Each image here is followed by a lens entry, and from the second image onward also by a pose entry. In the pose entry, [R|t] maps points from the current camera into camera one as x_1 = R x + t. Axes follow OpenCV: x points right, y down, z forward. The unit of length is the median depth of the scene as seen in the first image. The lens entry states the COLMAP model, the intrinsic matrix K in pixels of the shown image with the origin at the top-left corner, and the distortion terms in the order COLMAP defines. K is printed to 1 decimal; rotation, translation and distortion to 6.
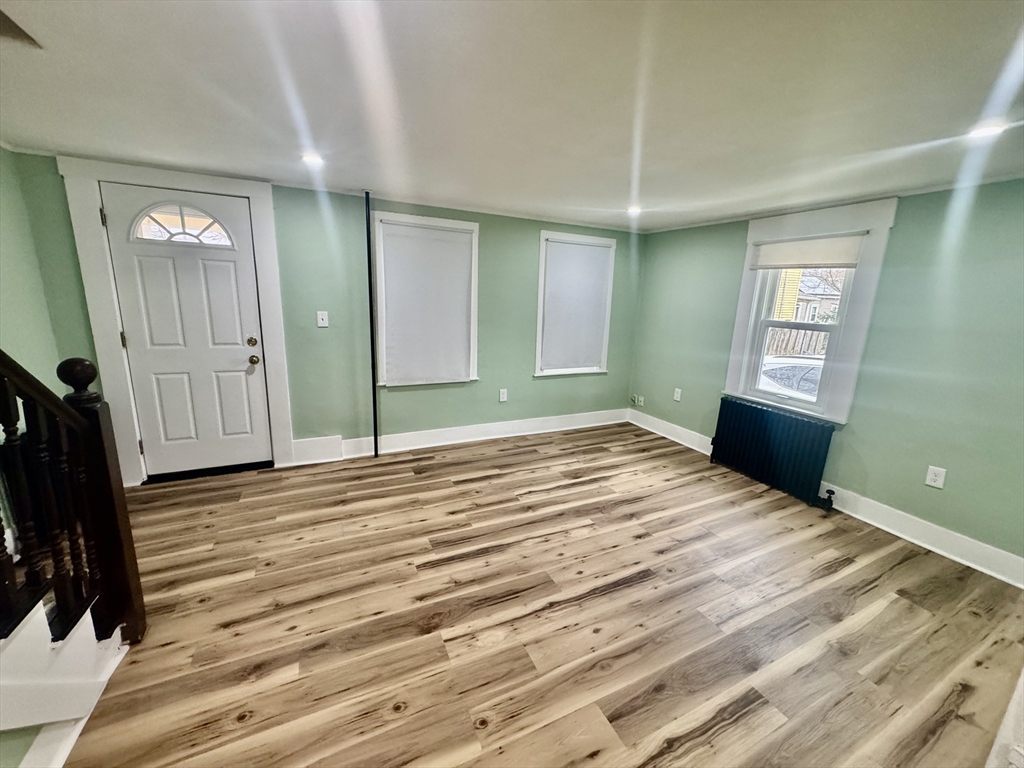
lens RADIAL K [[407.6, 0, 509.4], [0, 407.6, 381.2], [0, 0, 1]] dist [-0.000228, 0.000619]
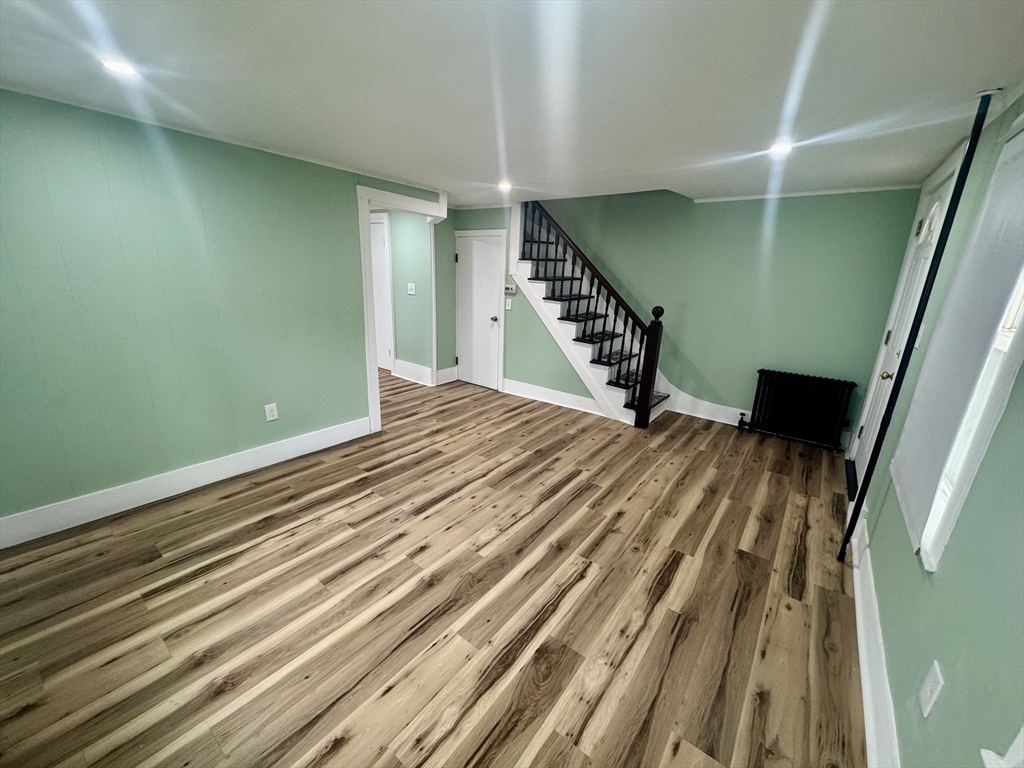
lens RADIAL K [[407.6, 0, 512.8], [0, 407.6, 388.3], [0, 0, 1]] dist [-0.000228, 0.000619]
pose [[-0.889422, 0.063378, -0.452672, 0.549915], [-0.163593, 0.880602, 0.444722, -0.346498], [0.426809, 0.469600, -0.772858, 1.688668]]
